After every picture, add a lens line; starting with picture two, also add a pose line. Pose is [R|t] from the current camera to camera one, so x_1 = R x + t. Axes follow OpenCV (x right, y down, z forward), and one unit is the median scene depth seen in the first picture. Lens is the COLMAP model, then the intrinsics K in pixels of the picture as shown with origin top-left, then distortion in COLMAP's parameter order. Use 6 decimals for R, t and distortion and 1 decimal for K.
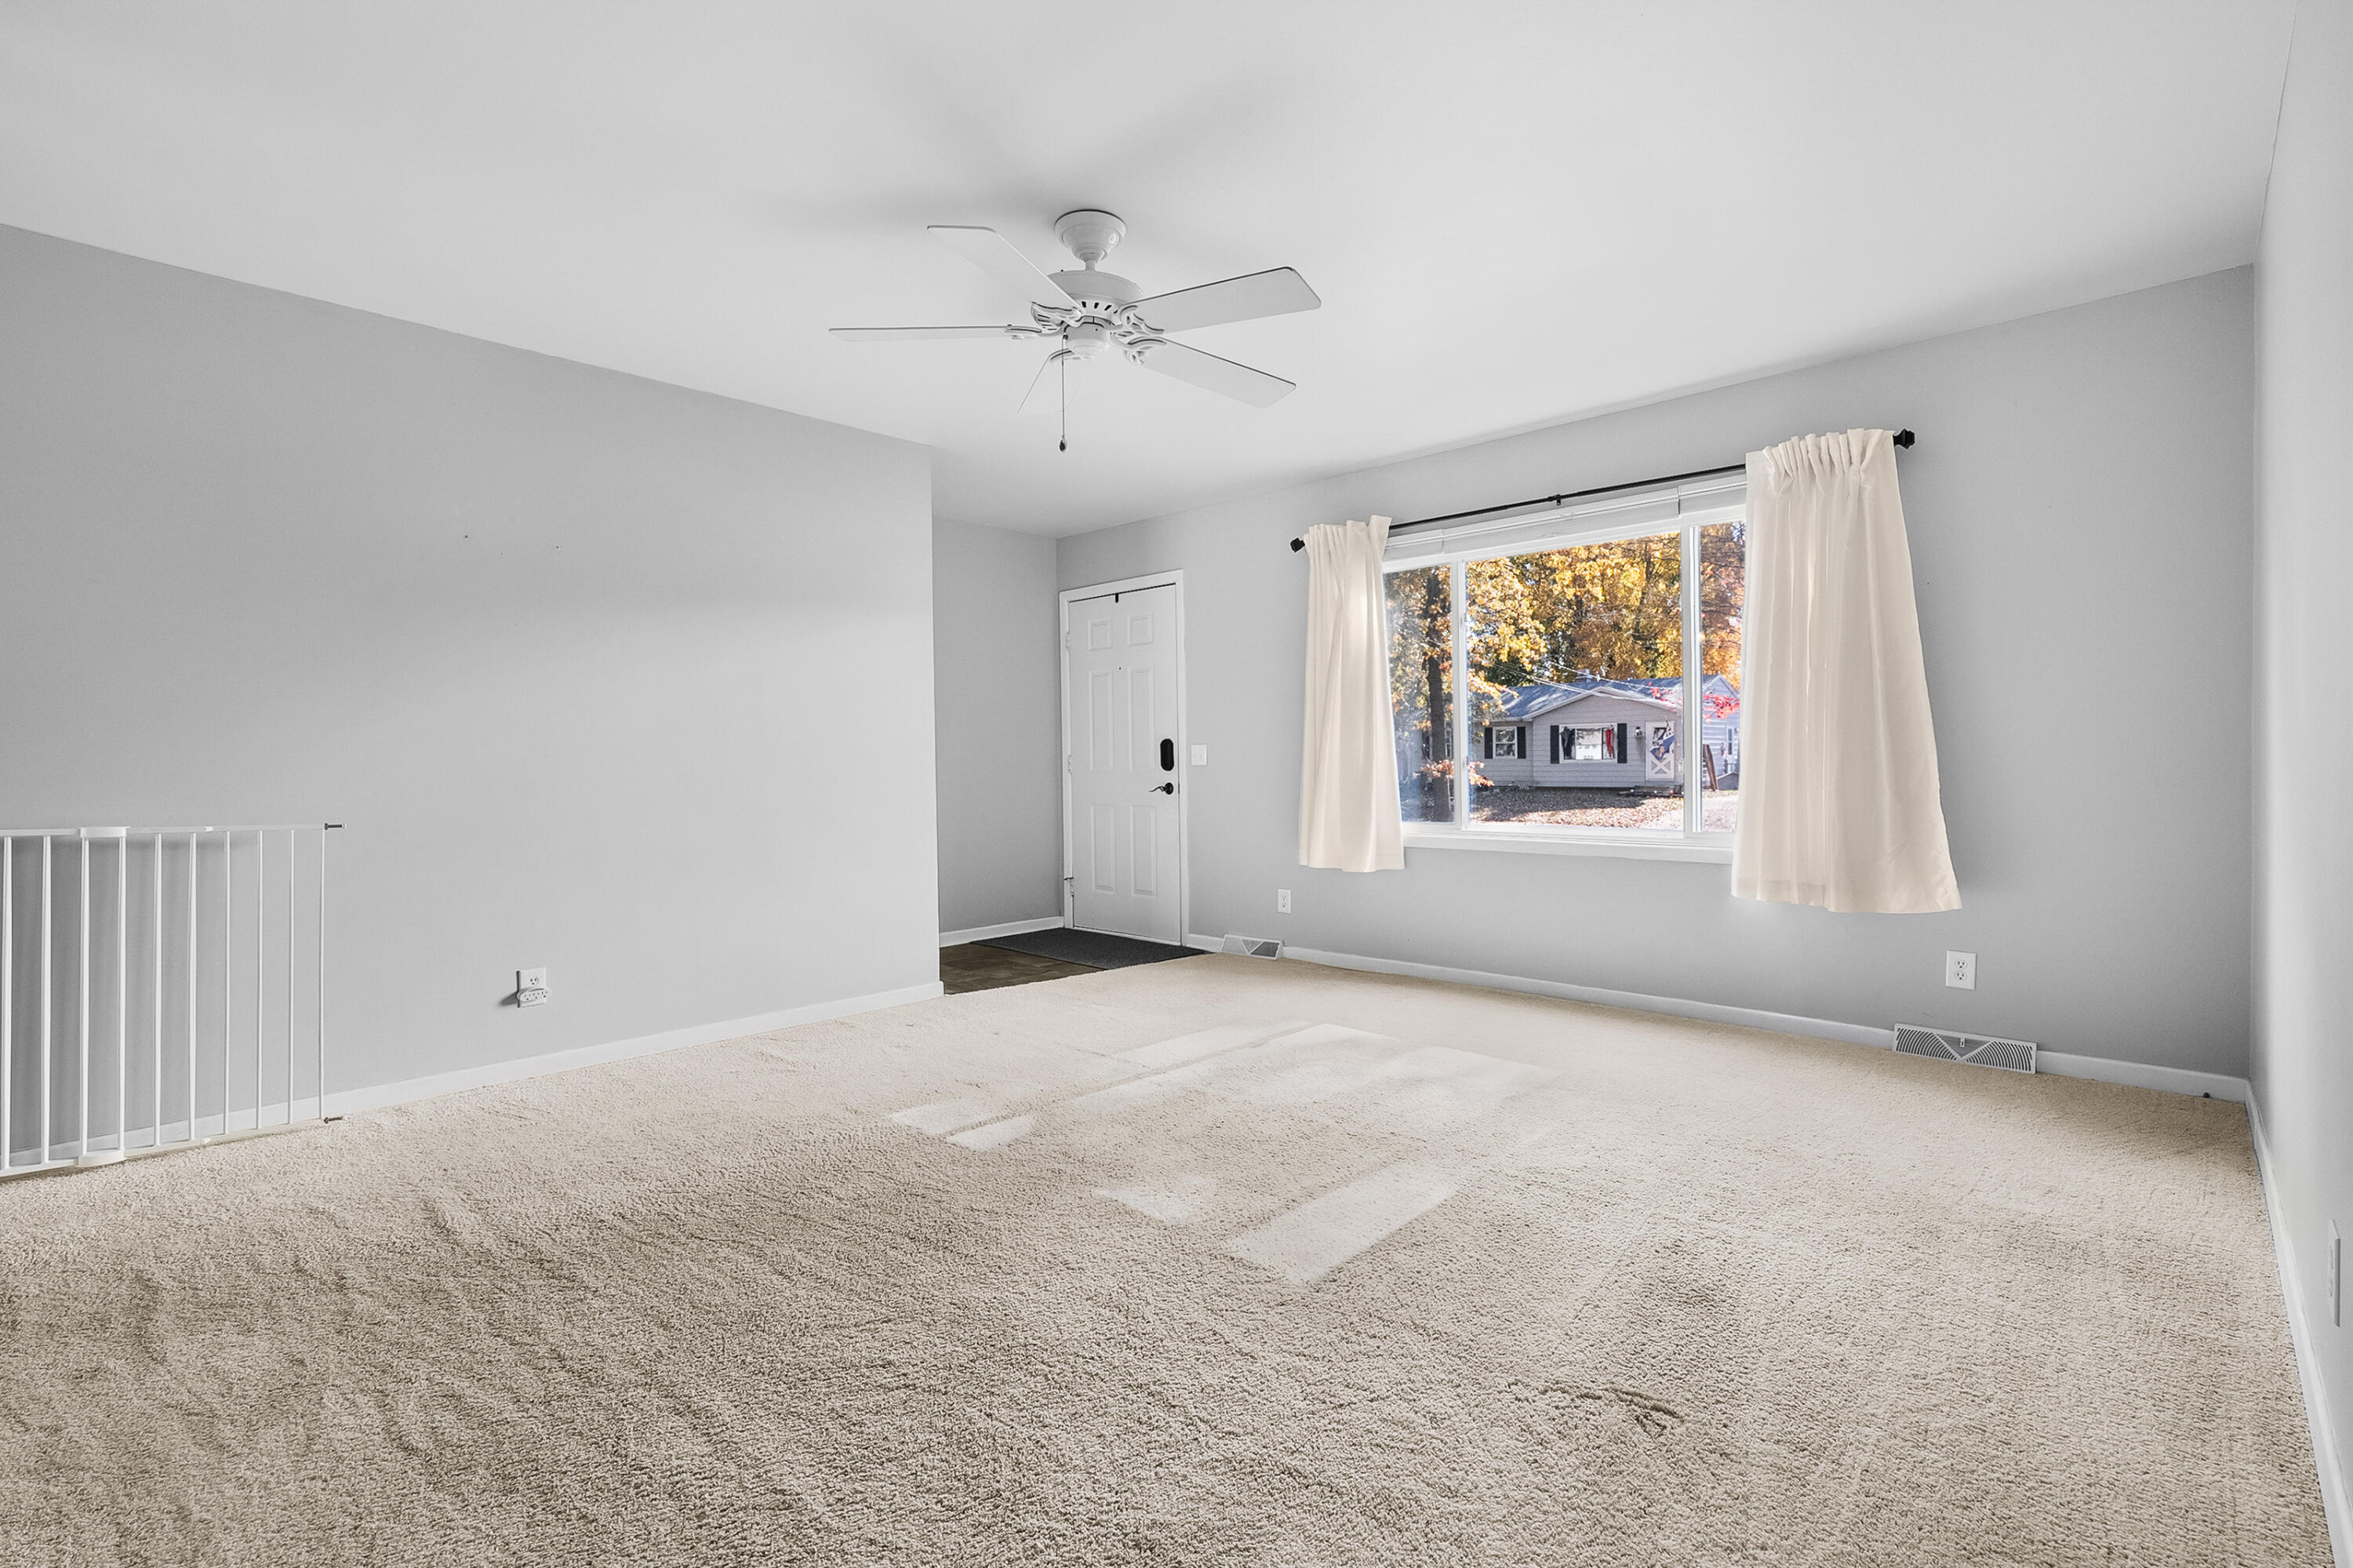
lens RADIAL K [[1070.2, 0, 1174.0], [0, 1070.2, 743.4], [0, 0, 1]] dist [0.000154, 0.000047]
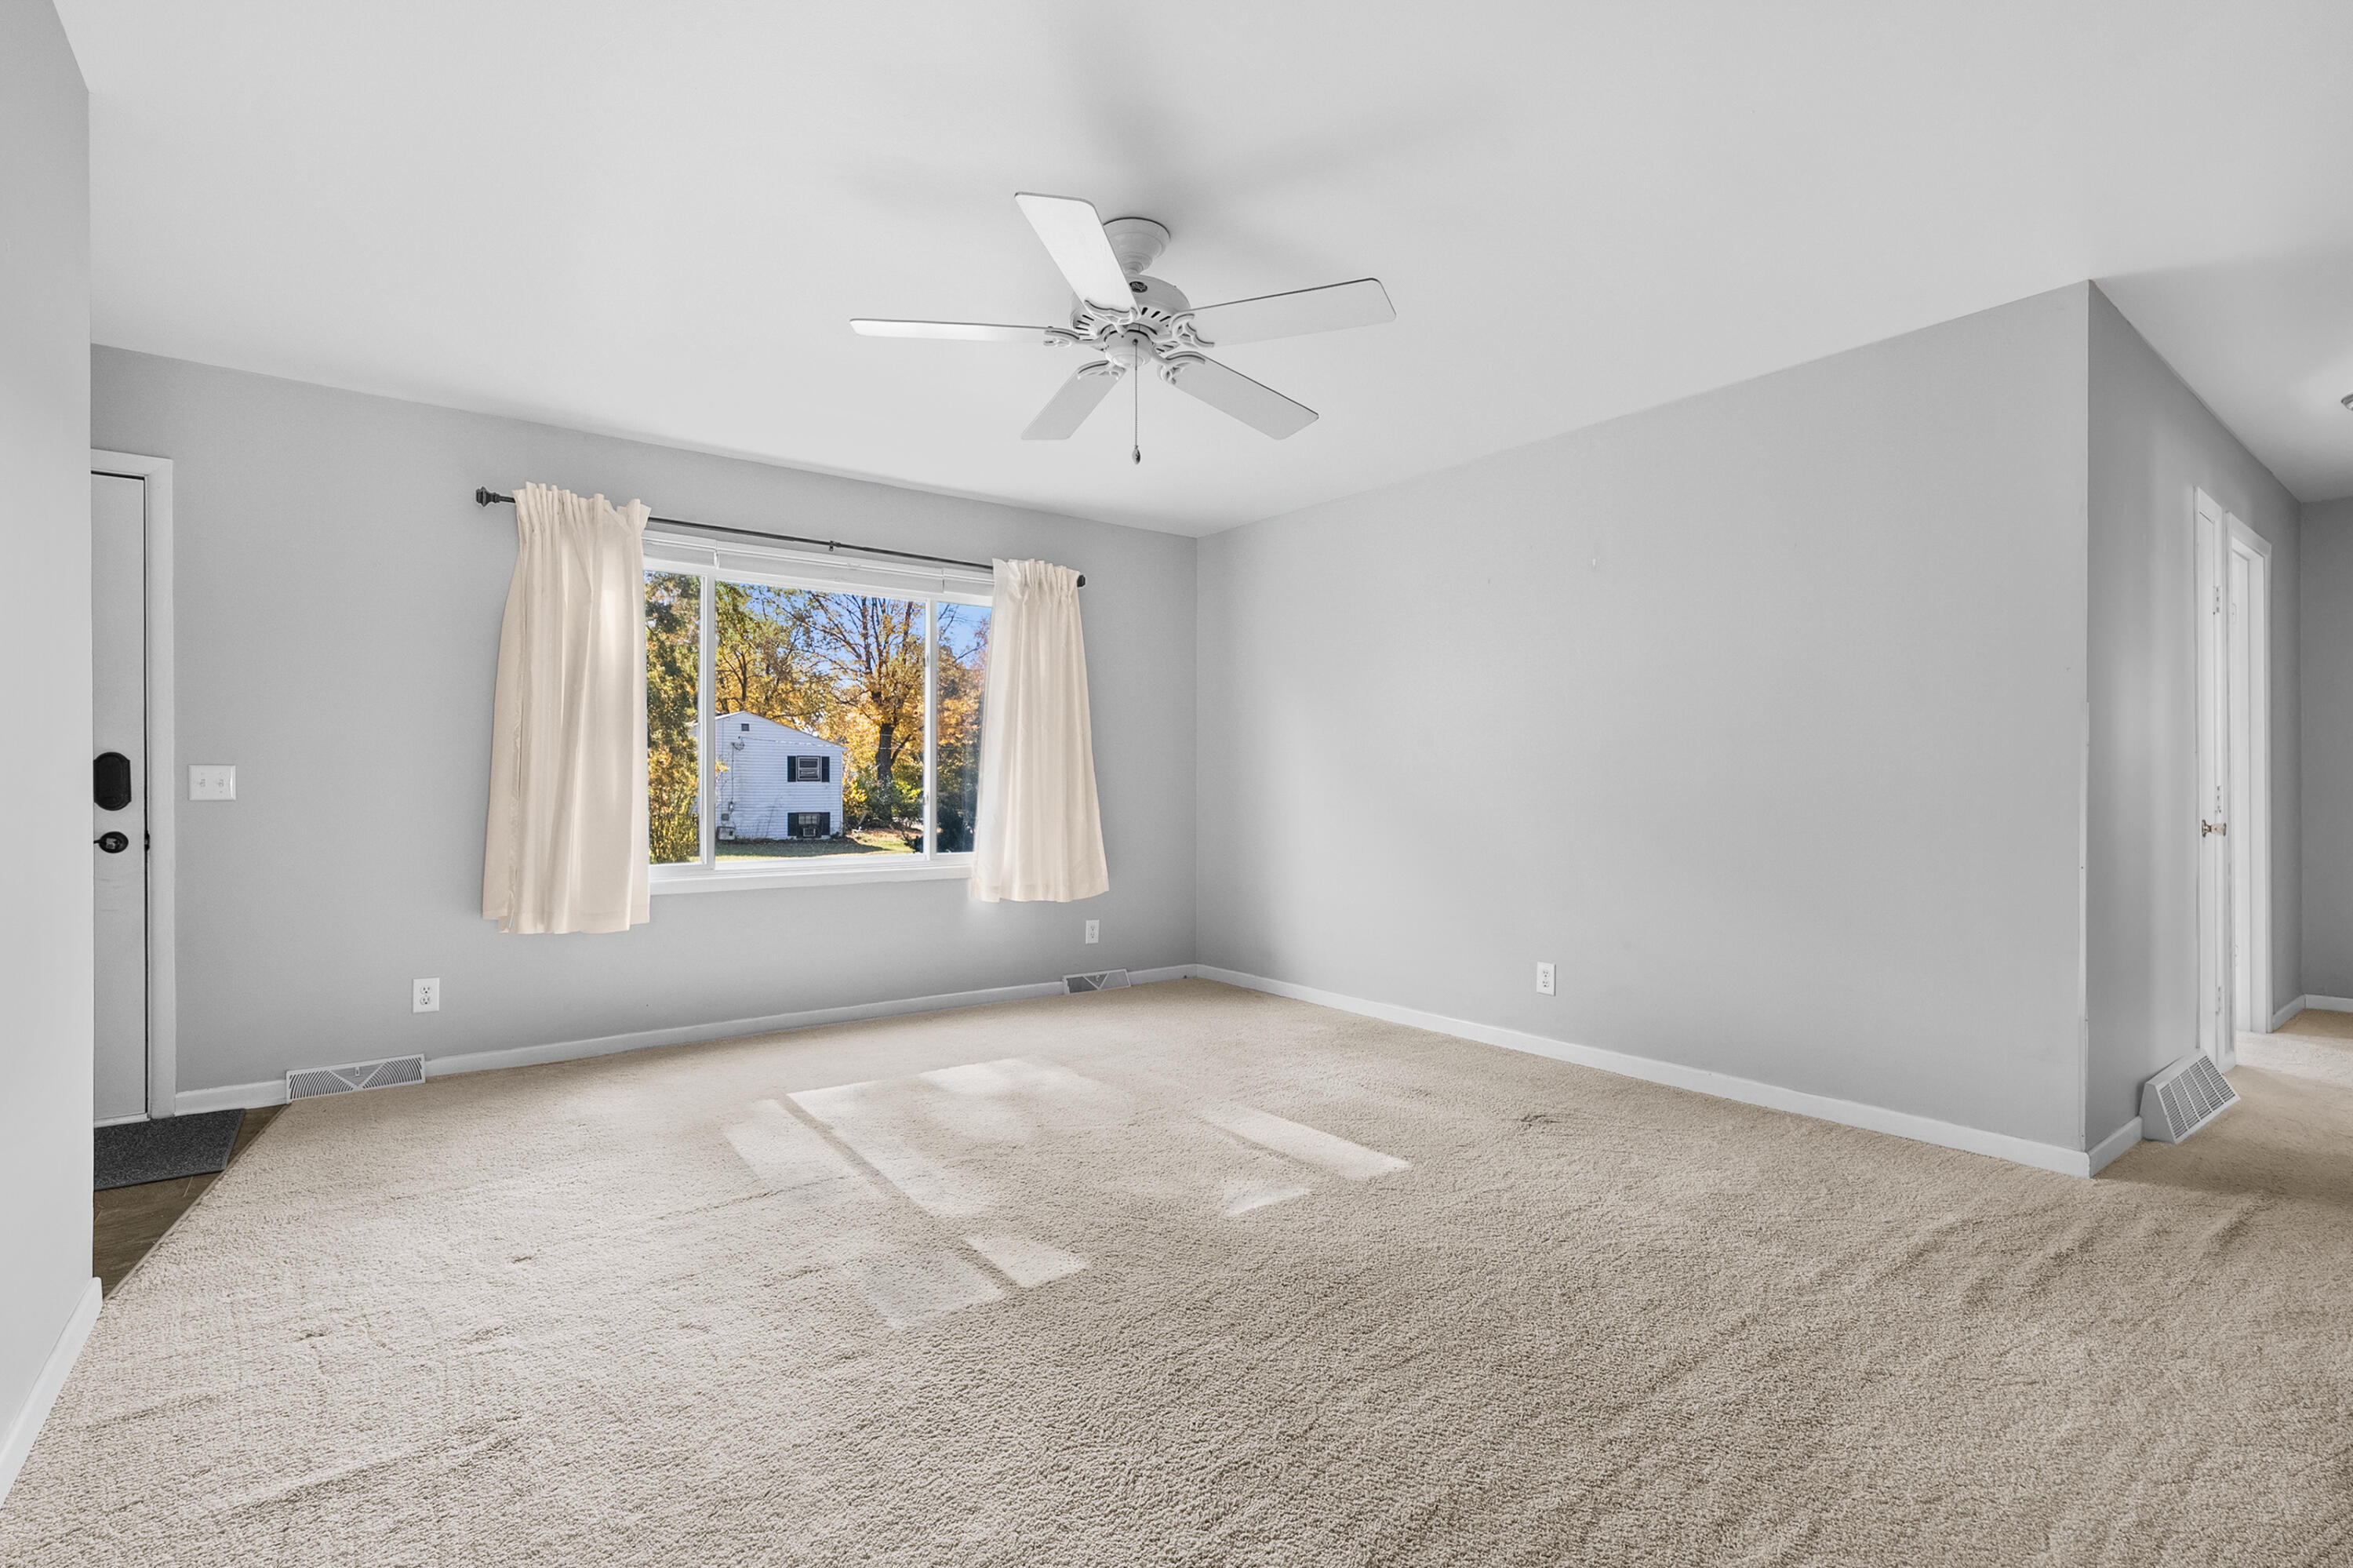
lens RADIAL K [[1085.3, 0, 1161.9], [0, 1085.3, 784.1], [0, 0, 1]] dist [-0.010315, -0.000077]
pose [[0.167285, 0.009741, 0.985861, -0.565057], [-0.023539, 0.999706, -0.005884, 0.003064], [-0.985628, -0.022222, 0.167465, 0.449774]]
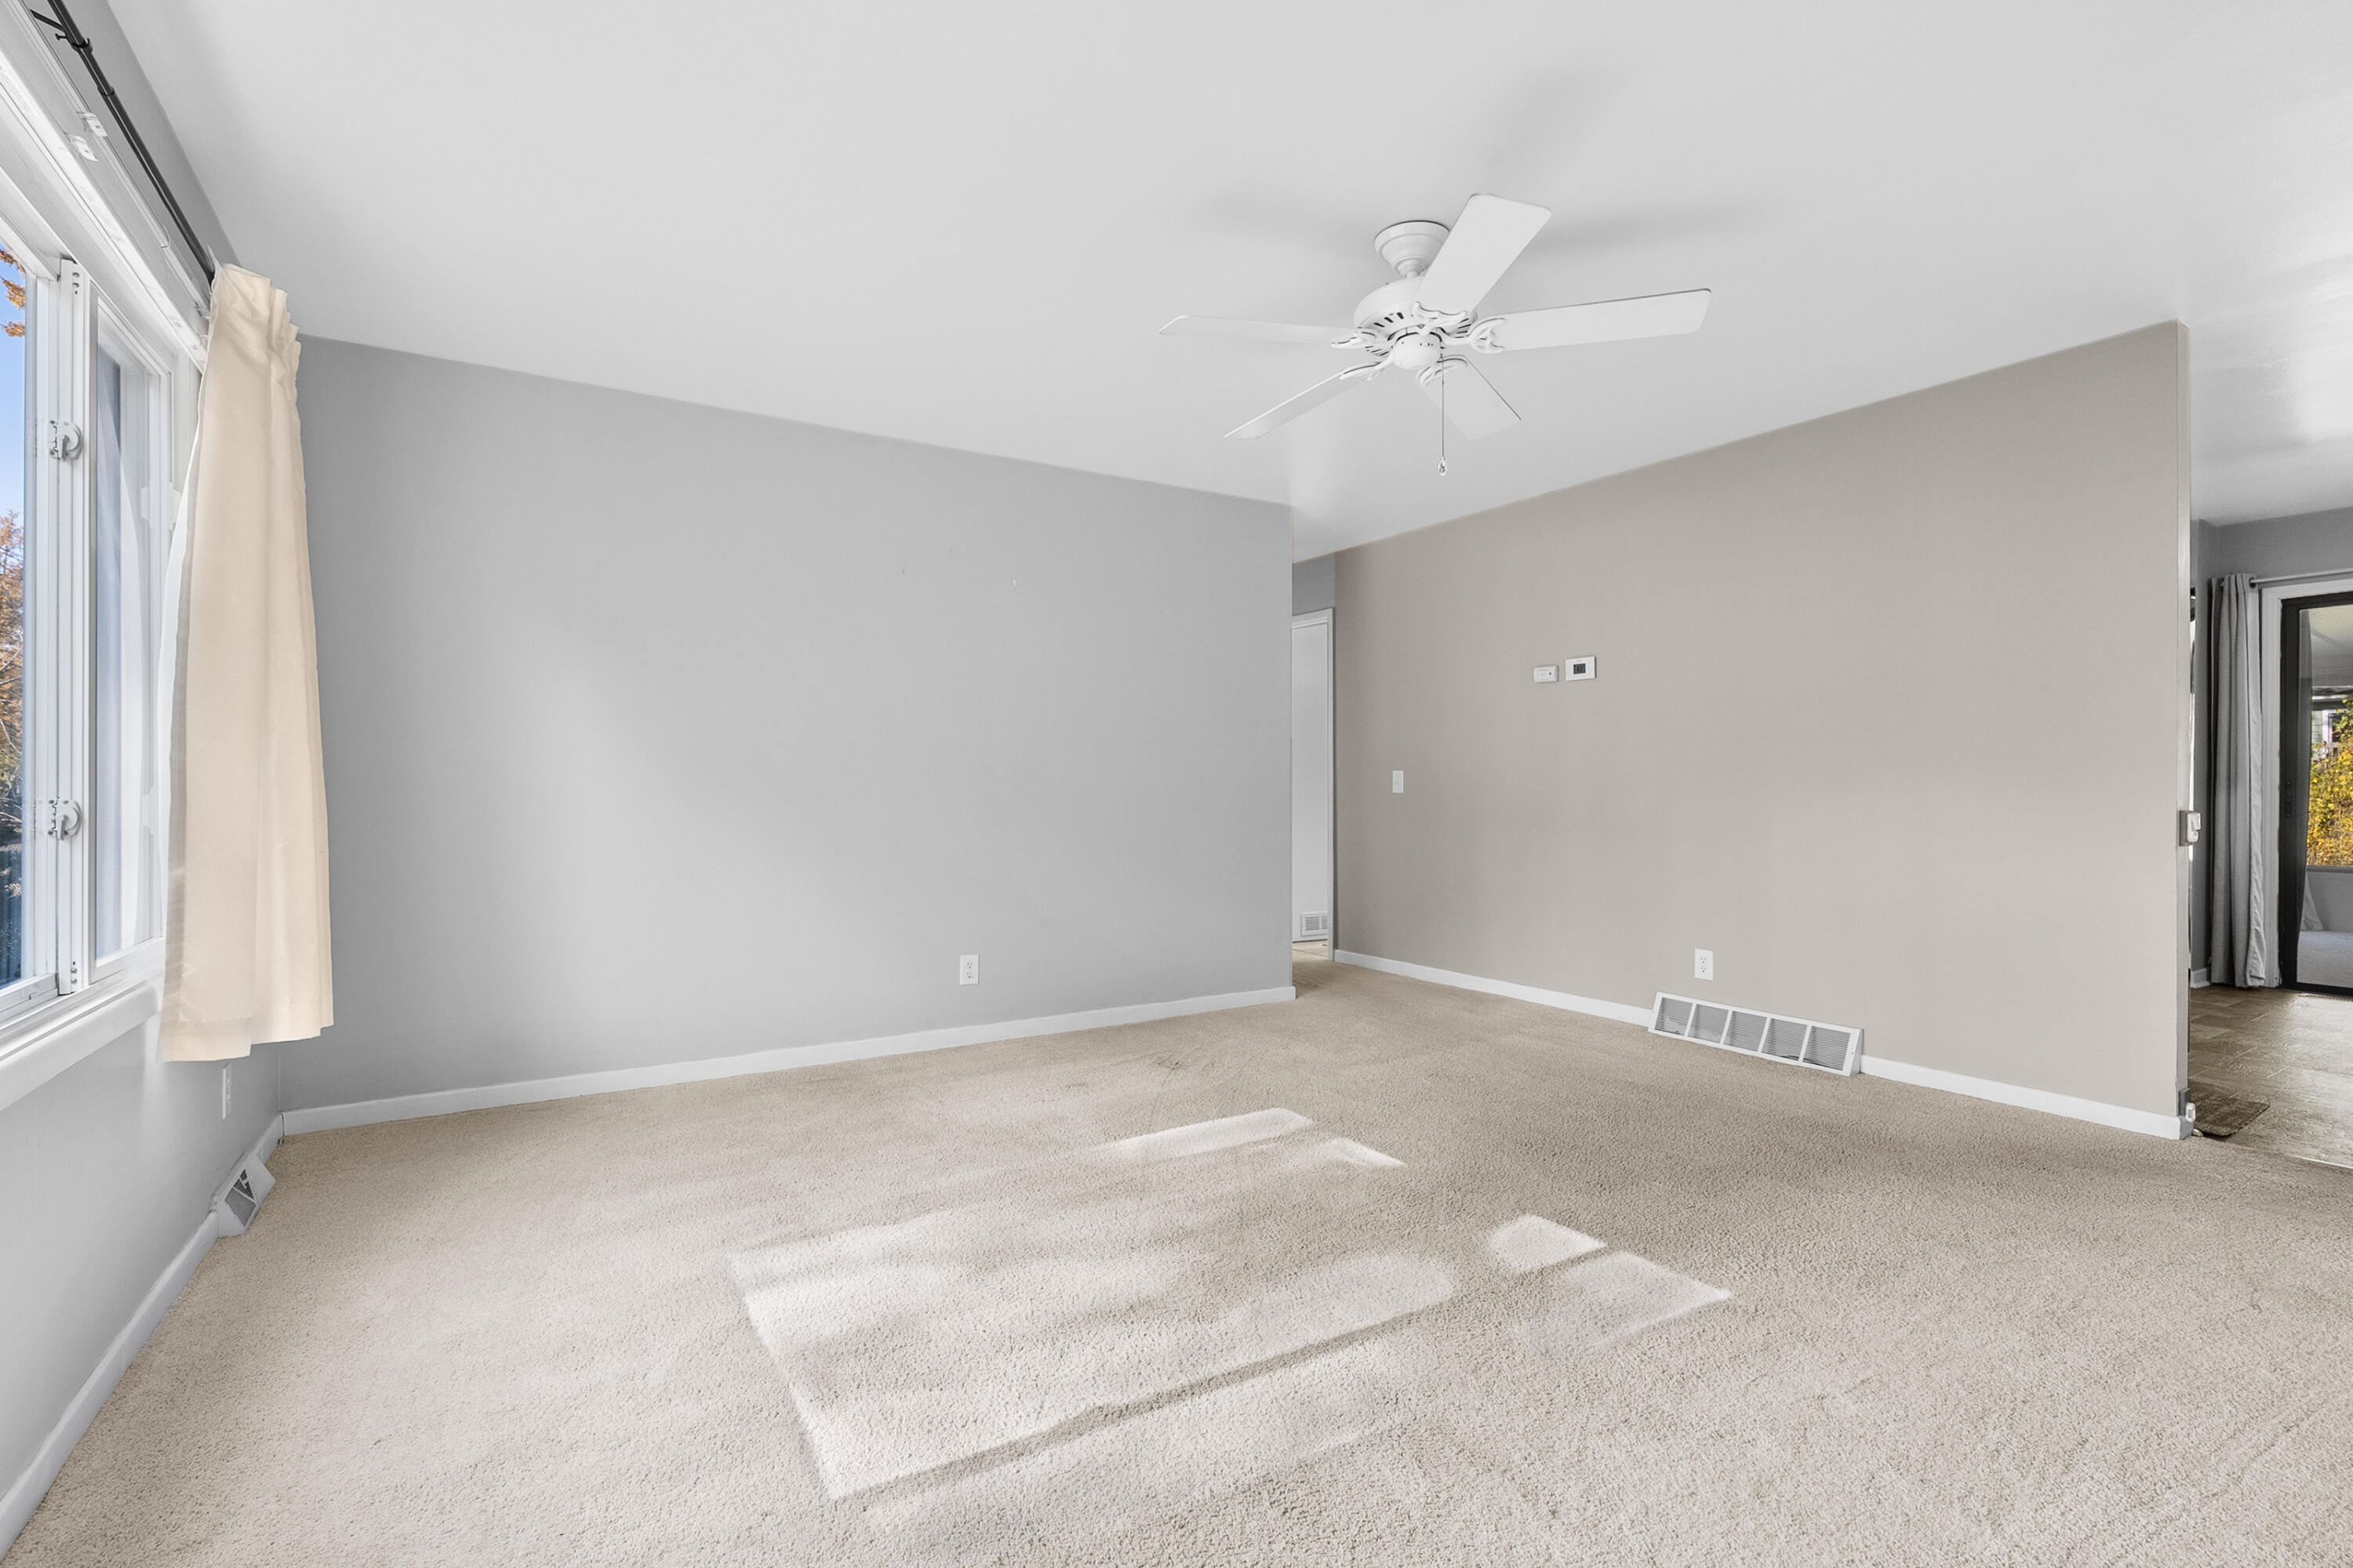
lens RADIAL K [[1085.3, 0, 1161.9], [0, 1085.3, 784.1], [0, 0, 1]] dist [-0.010315, -0.000077]
pose [[-0.966704, 0.015434, 0.255432, -0.057722], [0.009124, 0.999624, -0.025871, 0.016515], [-0.255735, -0.022679, -0.966481, 1.103520]]
